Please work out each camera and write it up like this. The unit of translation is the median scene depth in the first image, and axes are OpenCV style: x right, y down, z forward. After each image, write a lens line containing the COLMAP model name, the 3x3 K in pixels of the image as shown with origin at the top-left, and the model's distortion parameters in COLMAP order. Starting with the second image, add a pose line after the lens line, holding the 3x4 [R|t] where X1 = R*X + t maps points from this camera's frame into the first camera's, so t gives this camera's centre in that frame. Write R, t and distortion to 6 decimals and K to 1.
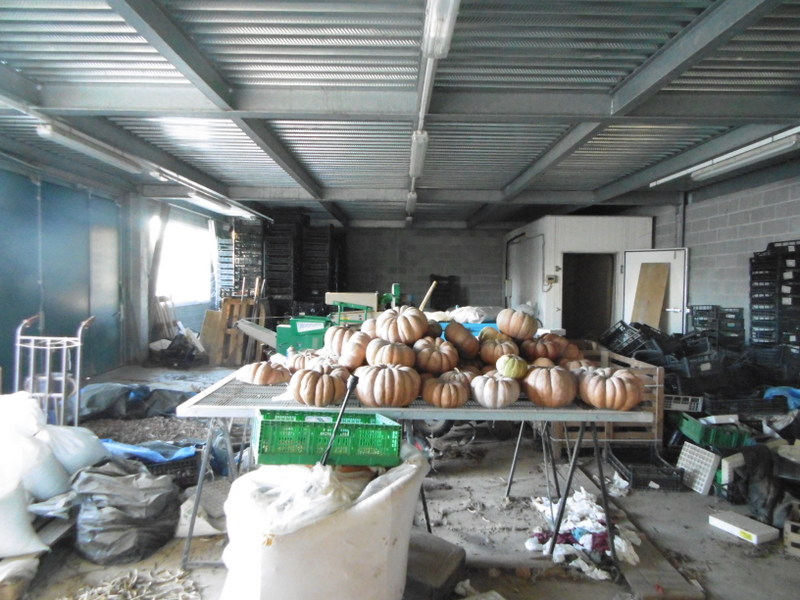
lens RADIAL K [[527.7, 0, 404.5], [0, 527.7, 298.1], [0, 0, 1]] dist [0.015590, -0.011037]
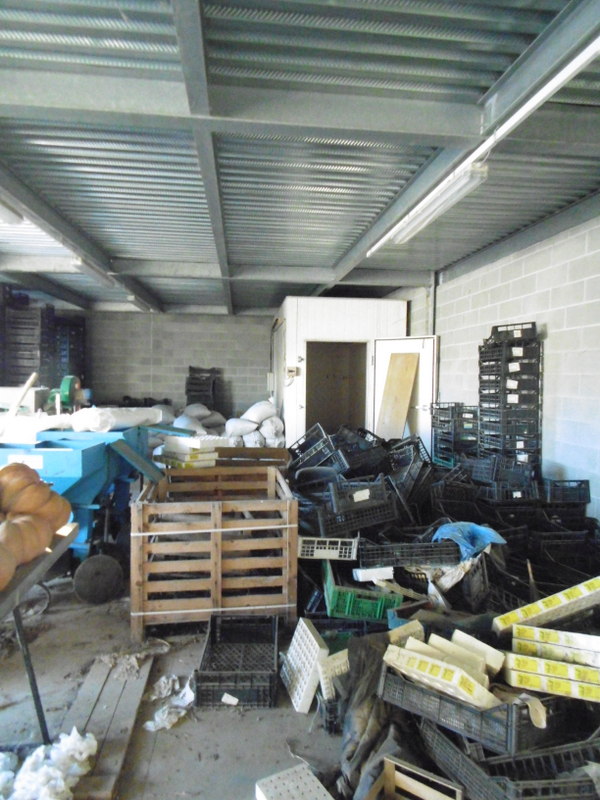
lens RADIAL K [[527.7, 0, 301.8], [0, 527.7, 401.1], [0, 0, 1]] dist [0.015590, -0.011037]
pose [[0.993002, -0.003997, 0.118030, 0.254379], [0.001752, 0.999816, 0.019115, -0.005777], [-0.118085, -0.018774, 0.992826, 0.197770]]
